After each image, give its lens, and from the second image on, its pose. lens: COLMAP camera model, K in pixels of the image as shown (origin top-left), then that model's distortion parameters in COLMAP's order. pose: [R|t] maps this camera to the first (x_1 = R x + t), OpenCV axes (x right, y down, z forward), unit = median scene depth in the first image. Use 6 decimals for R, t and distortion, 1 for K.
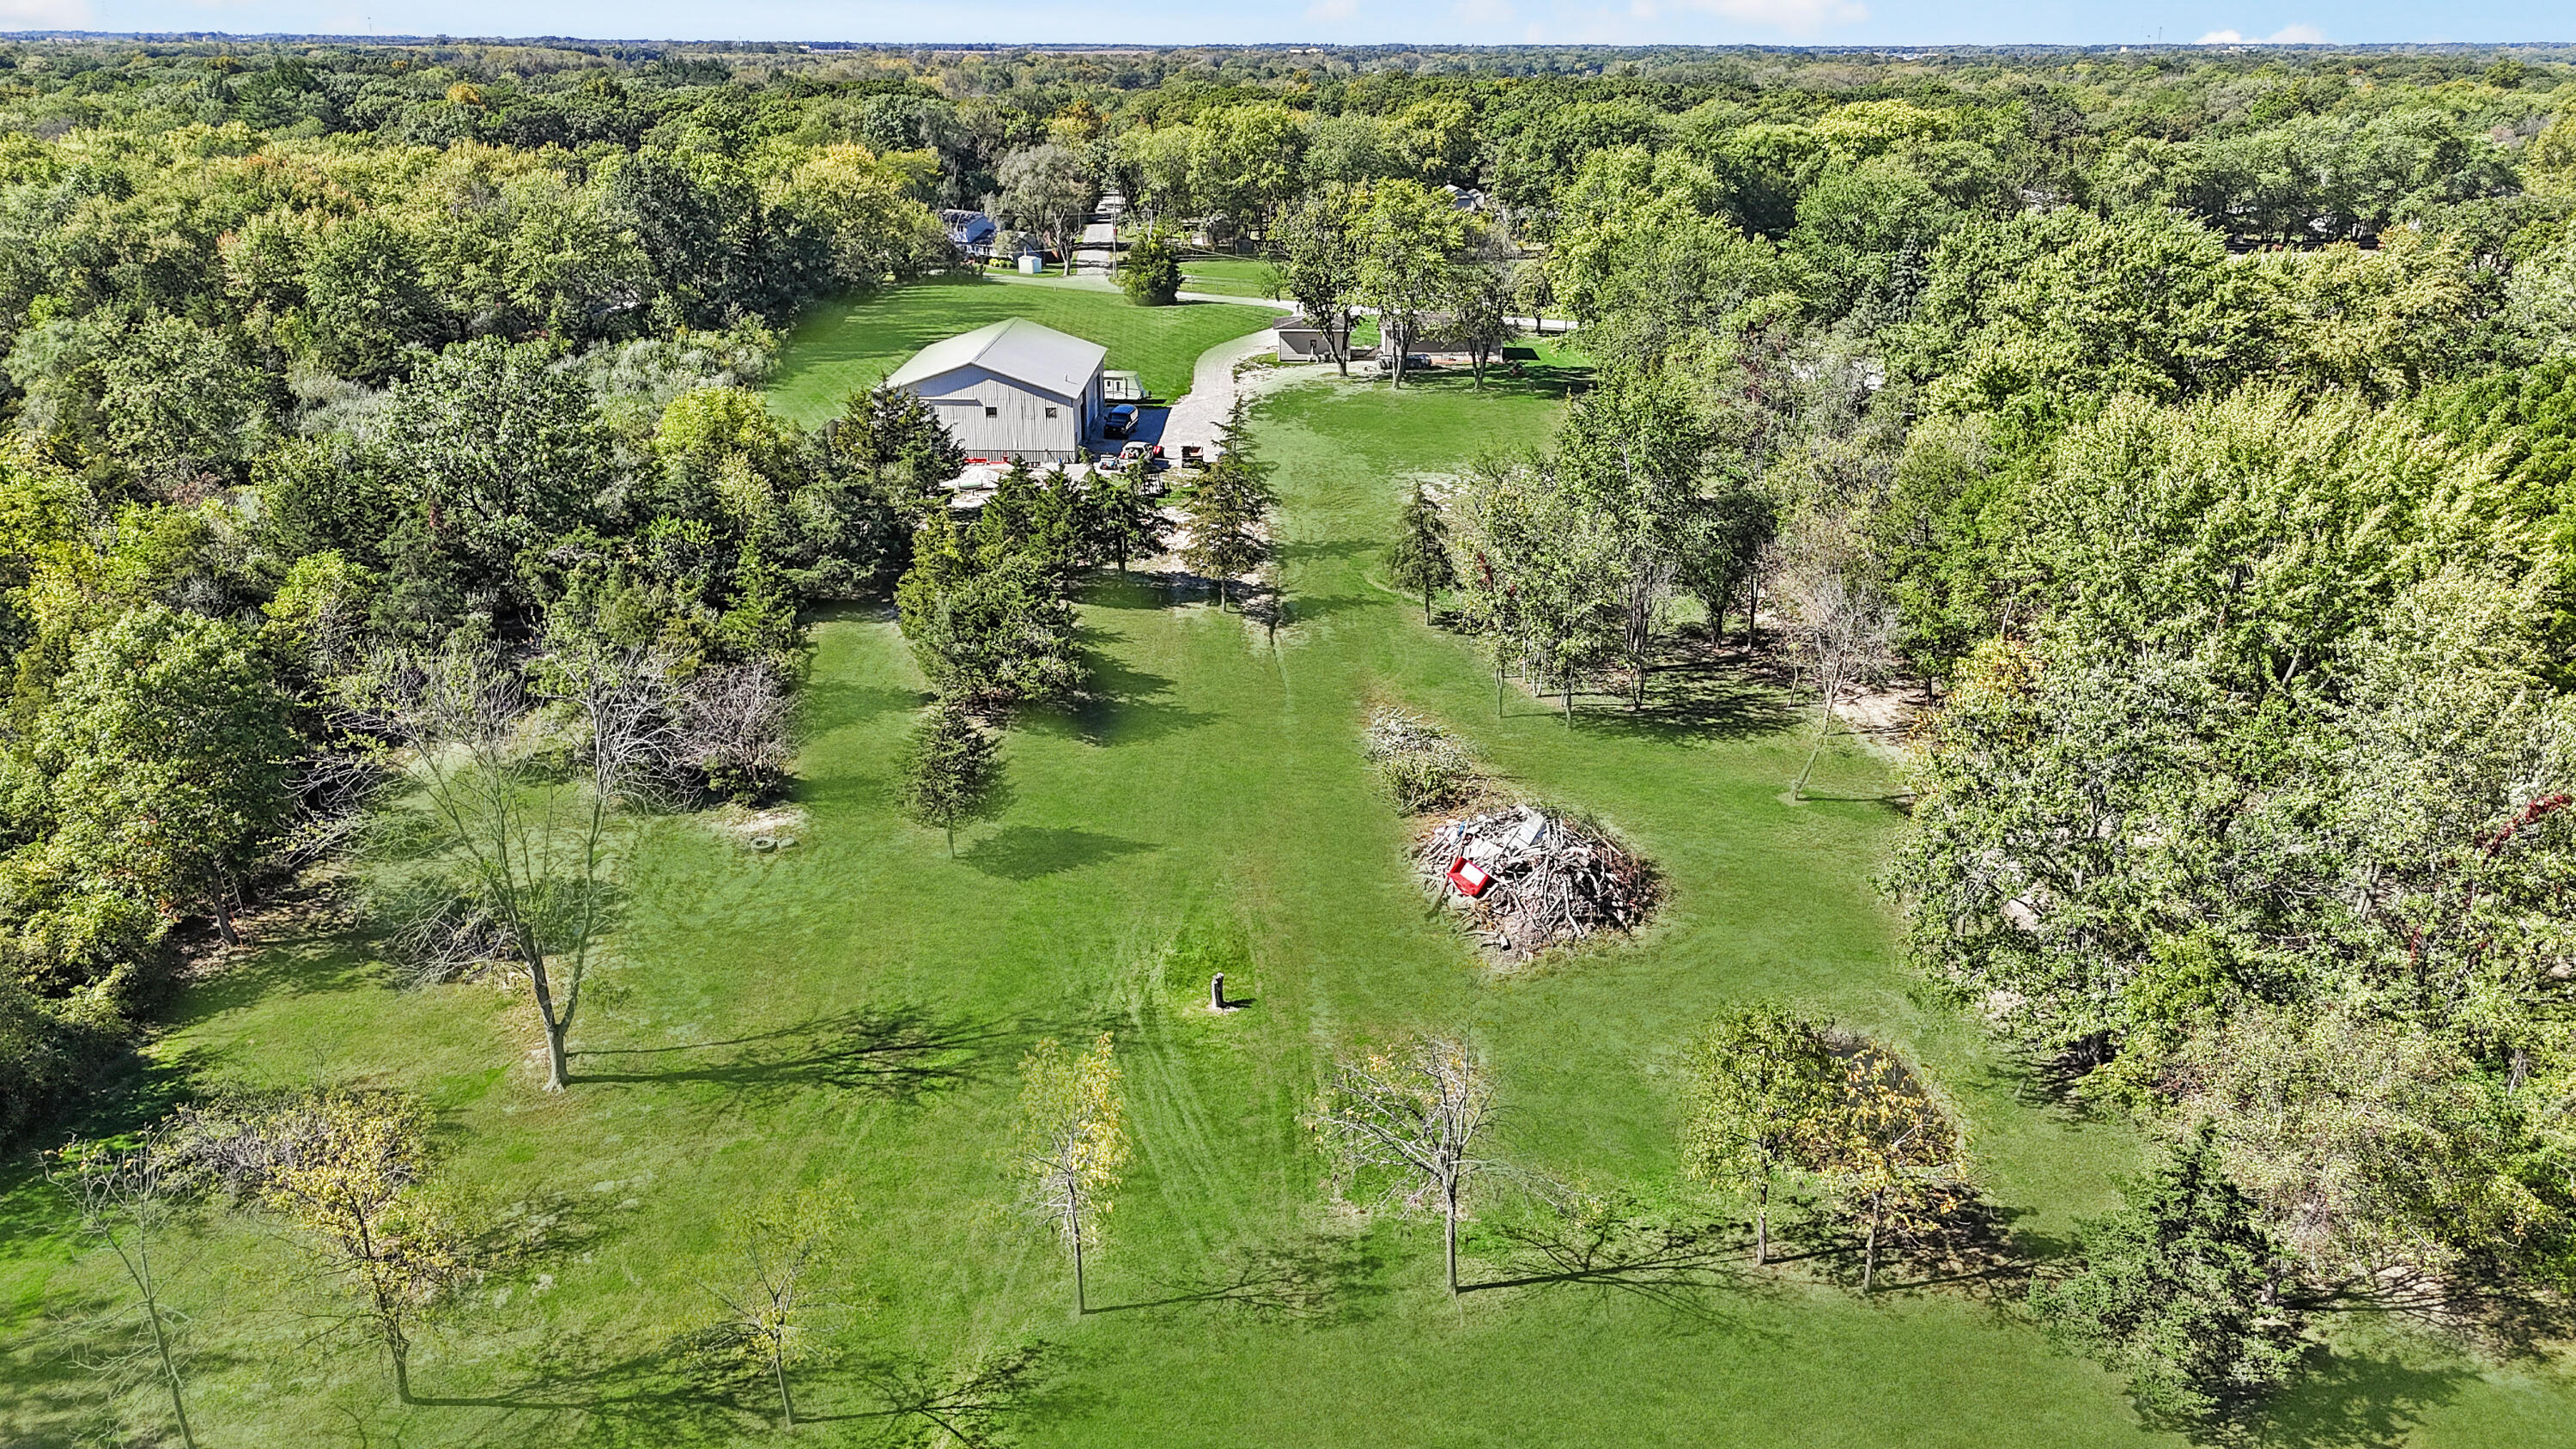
lens RADIAL K [[1880.2, 0, 1294.2], [0, 1880.2, 722.3], [0, 0, 1]] dist [0.043640, -0.018544]
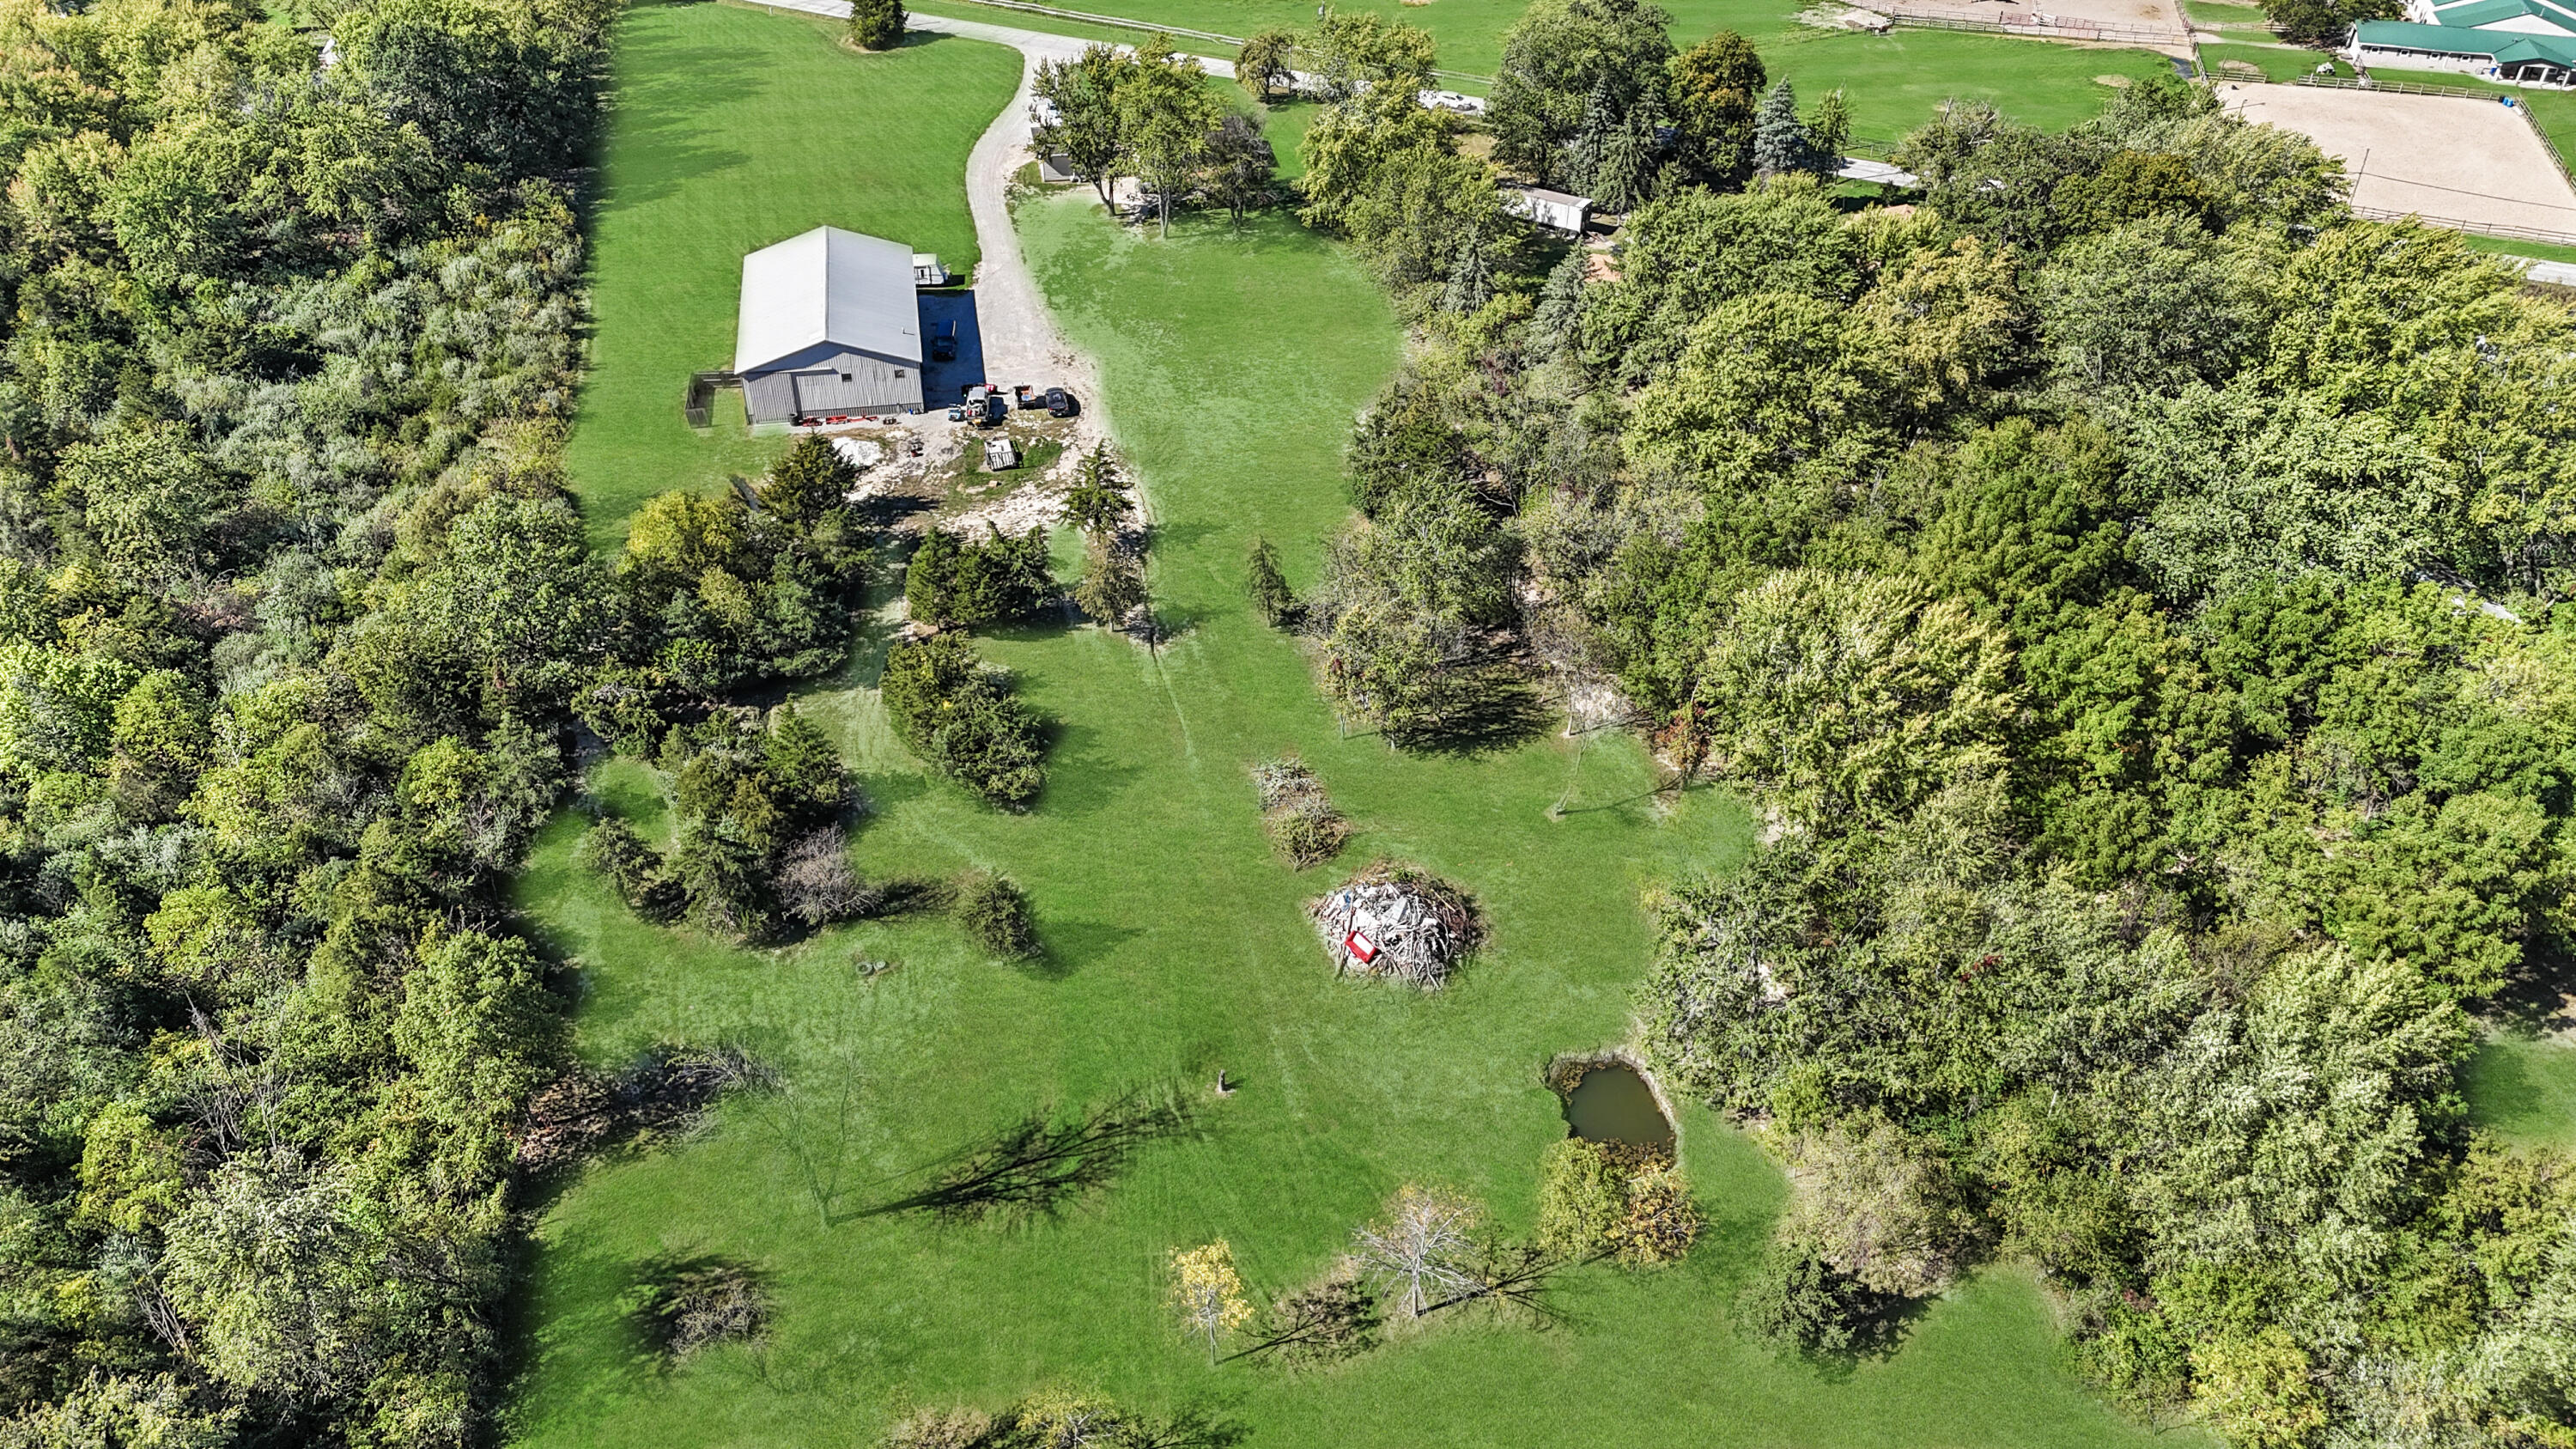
lens RADIAL K [[1880.2, 0, 1291.6], [0, 1880.2, 723.3], [0, 0, 1]] dist [0.043640, -0.018544]
pose [[0.982480, -0.105573, 0.153580, -0.188996], [0.055266, 0.952051, 0.300906, -0.594541], [-0.177983, -0.287147, 0.941206, -0.380420]]
